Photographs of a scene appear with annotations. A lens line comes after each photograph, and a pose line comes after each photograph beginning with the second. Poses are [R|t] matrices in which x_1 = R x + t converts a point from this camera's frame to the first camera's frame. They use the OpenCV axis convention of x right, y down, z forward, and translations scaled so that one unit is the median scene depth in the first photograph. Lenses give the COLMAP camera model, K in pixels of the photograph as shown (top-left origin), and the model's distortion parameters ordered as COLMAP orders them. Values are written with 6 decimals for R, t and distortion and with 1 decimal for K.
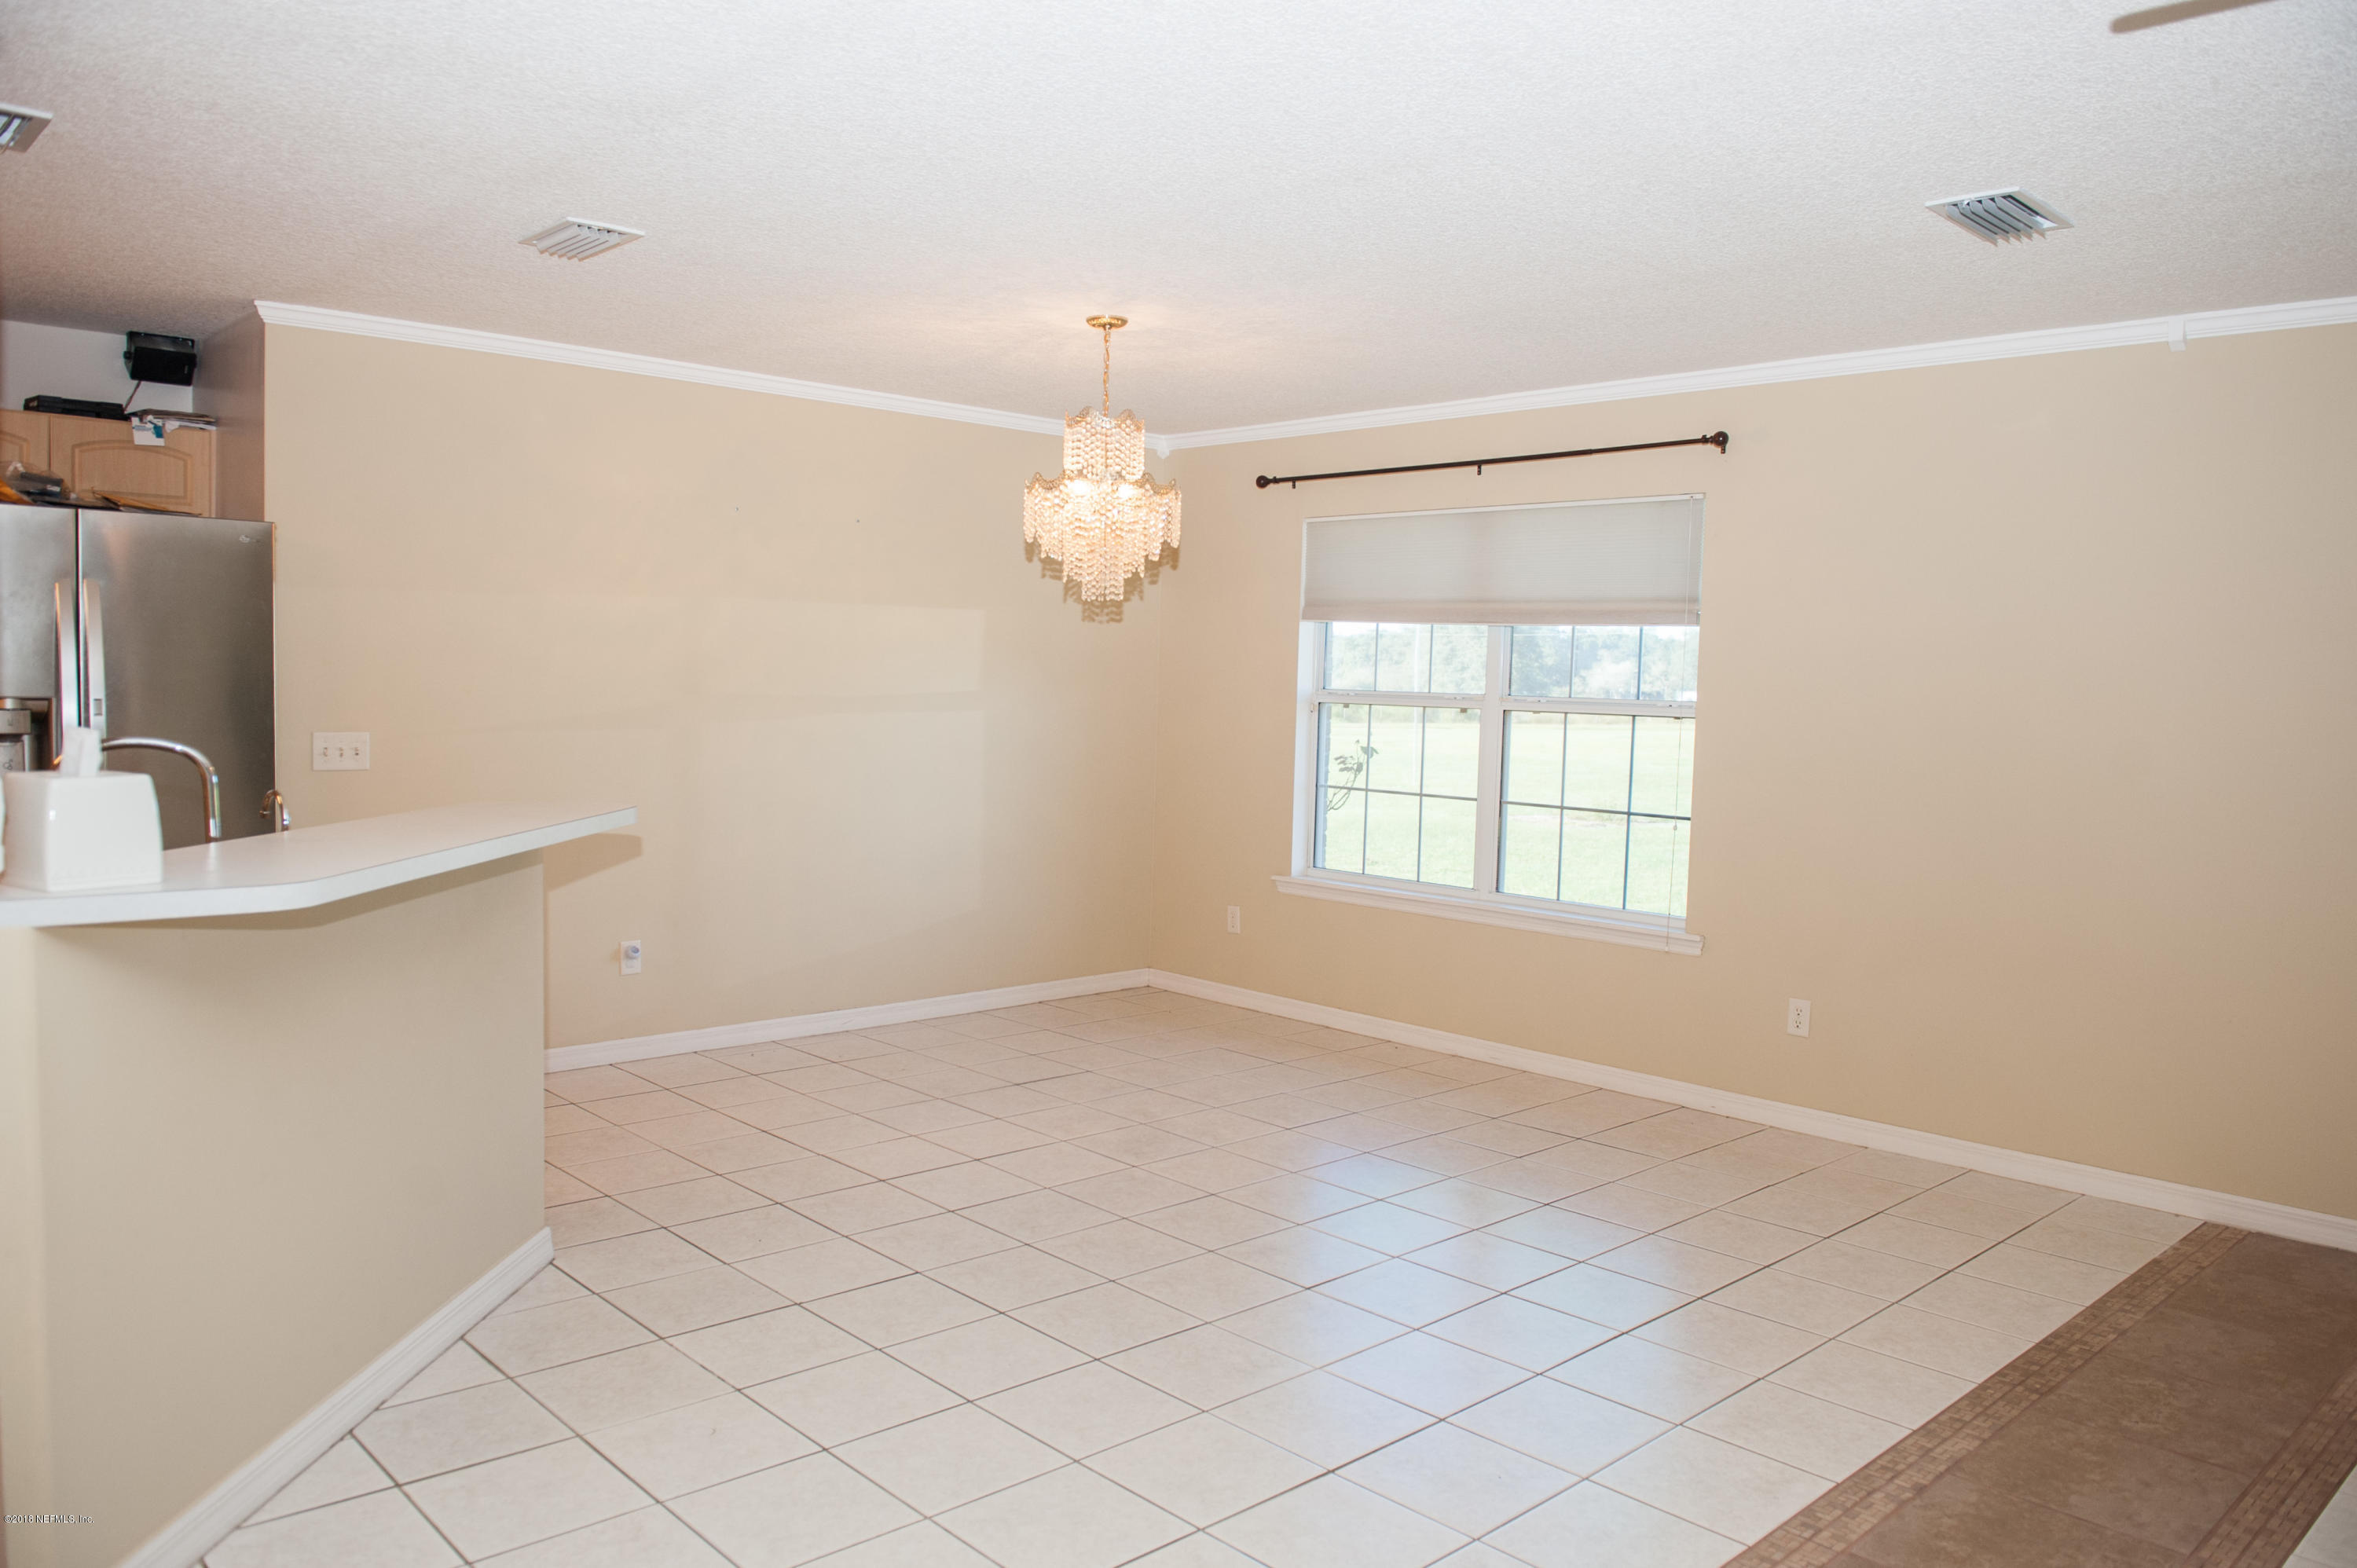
lens RADIAL K [[1669.2, 0, 1187.1], [0, 1669.2, 806.2], [0, 0, 1]] dist [-0.044795, -0.009984]
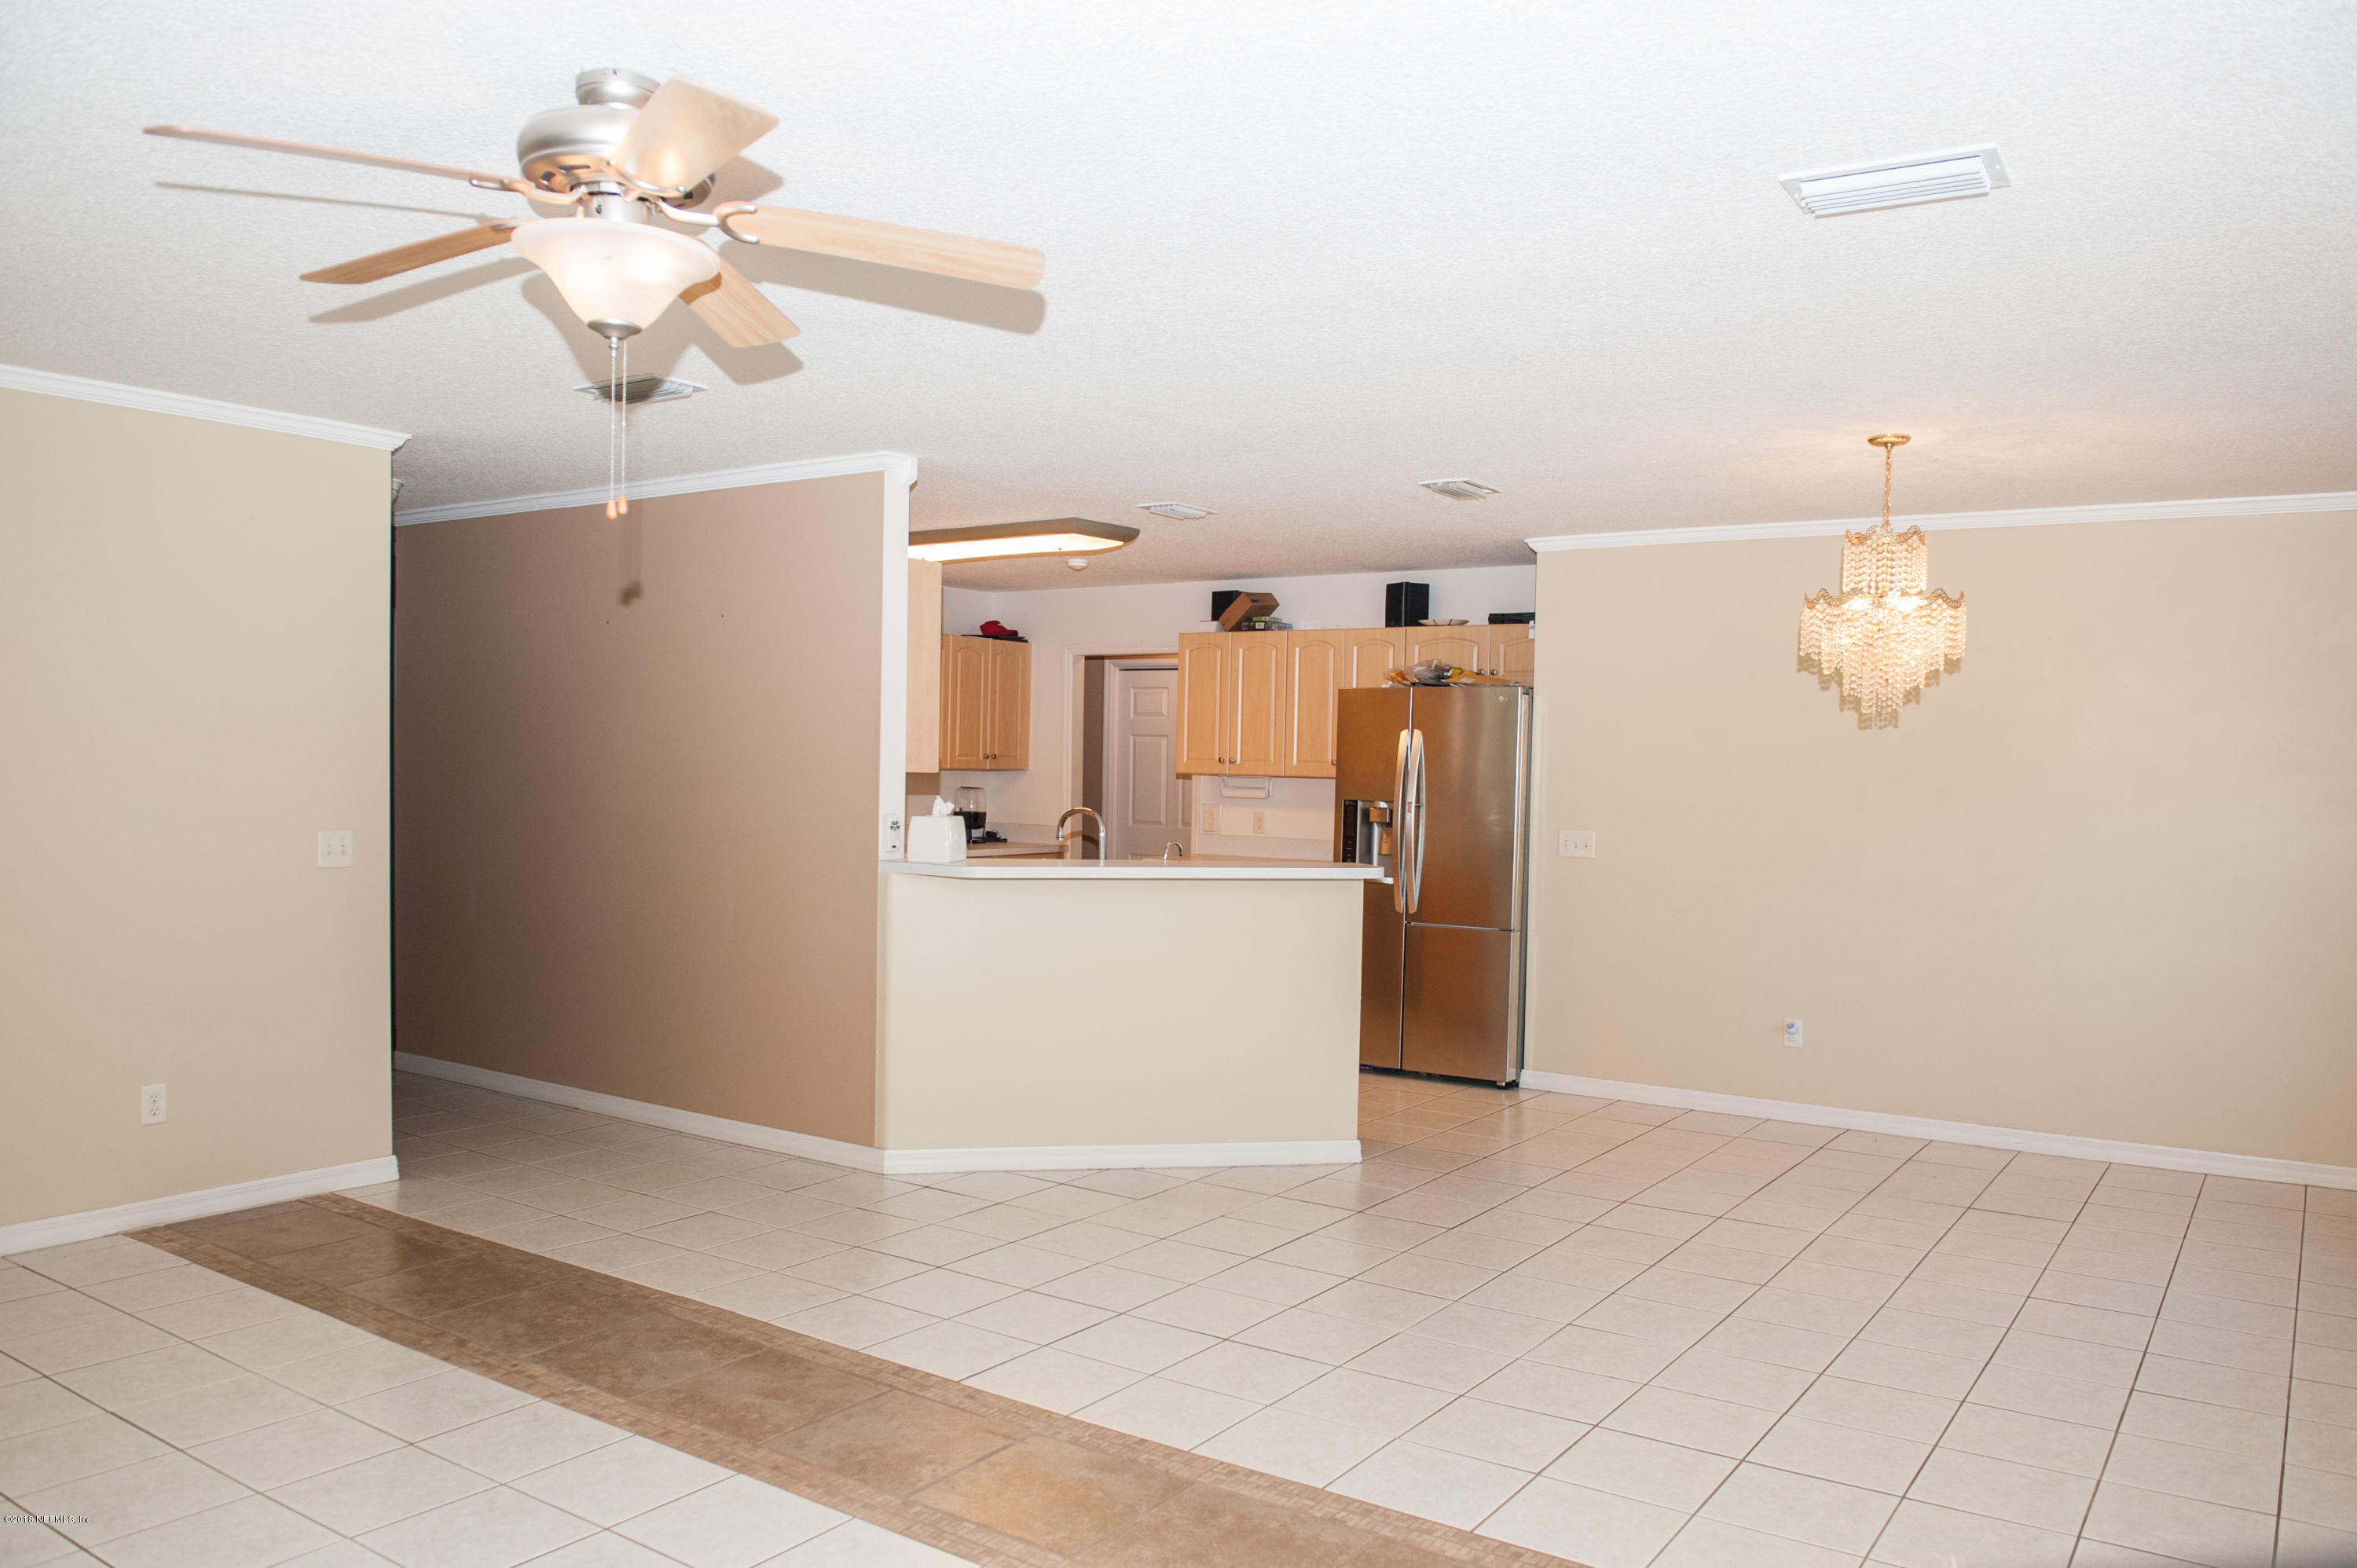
lens RADIAL K [[1669.2, 0, 1138.3], [0, 1669.2, 836.6], [0, 0, 1]] dist [-0.044795, -0.009984]
pose [[0.209644, 0.021714, -0.977537, 0.847443], [-0.088219, 0.996096, 0.003206, -0.011378], [0.973790, 0.085565, 0.210741, 0.353184]]
